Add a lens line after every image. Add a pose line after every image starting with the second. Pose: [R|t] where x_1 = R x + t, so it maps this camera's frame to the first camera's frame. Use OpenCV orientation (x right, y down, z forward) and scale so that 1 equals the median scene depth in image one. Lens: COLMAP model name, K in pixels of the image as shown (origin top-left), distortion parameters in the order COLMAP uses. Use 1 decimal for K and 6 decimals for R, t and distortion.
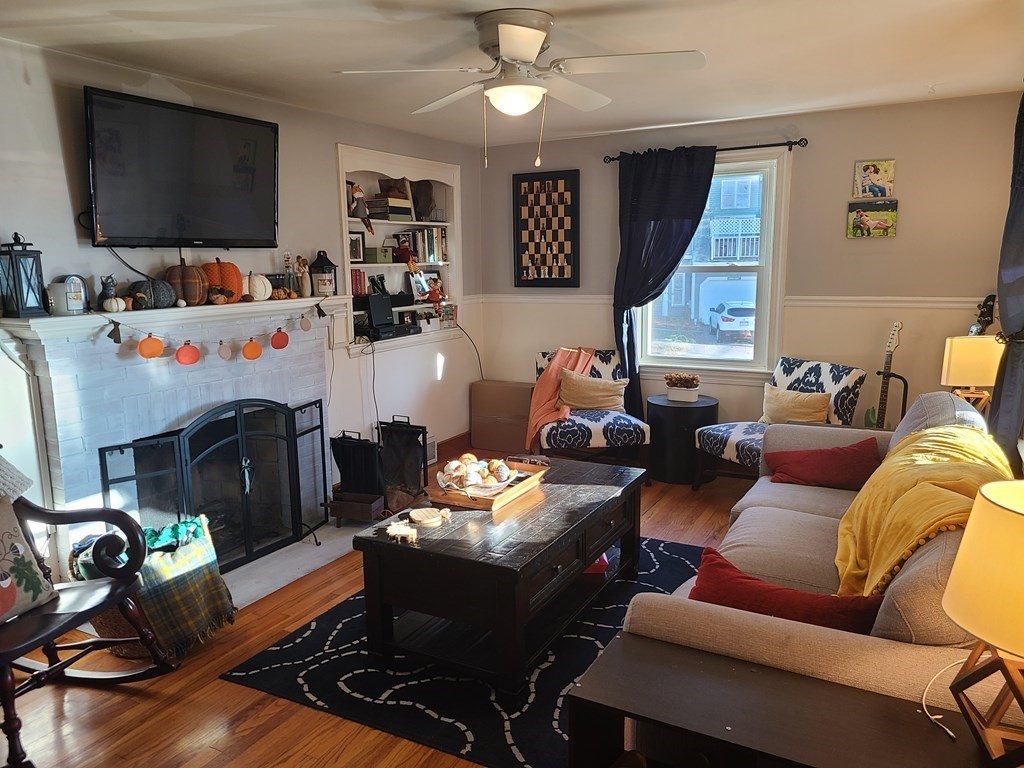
lens RADIAL K [[762.7, 0, 499.1], [0, 762.7, 387.6], [0, 0, 1]] dist [0.054065, -0.029937]
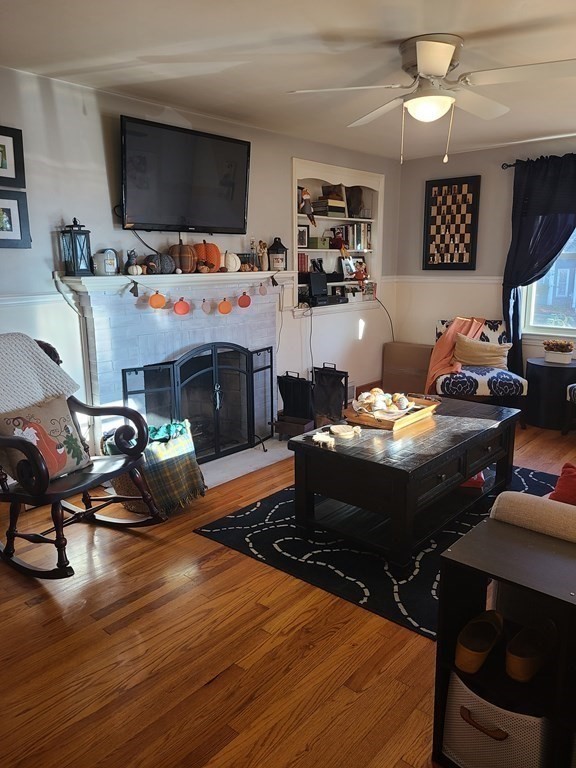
lens RADIAL K [[572.0, 0, 290.8], [0, 572.0, 373.0], [0, 0, 1]] dist [0.054065, -0.029937]
pose [[0.978420, 0.050621, -0.200327, 0.010123], [-0.044623, 0.998413, 0.034349, 0.031963], [0.201748, -0.024668, 0.979127, 0.003090]]
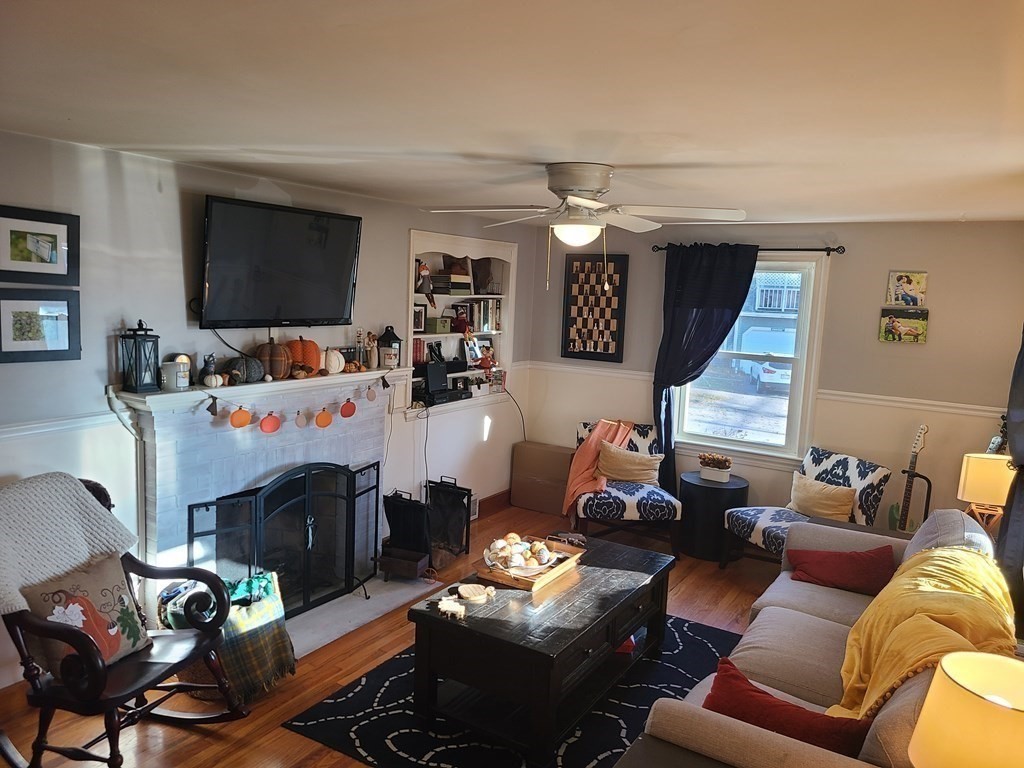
lens RADIAL K [[762.7, 0, 502.0], [0, 762.7, 381.5], [0, 0, 1]] dist [0.054065, -0.029937]
pose [[0.996841, 0.065138, -0.045451, -0.019271], [-0.067101, 0.996816, -0.043080, -0.079595], [0.042500, 0.045993, 0.998037, -0.108322]]
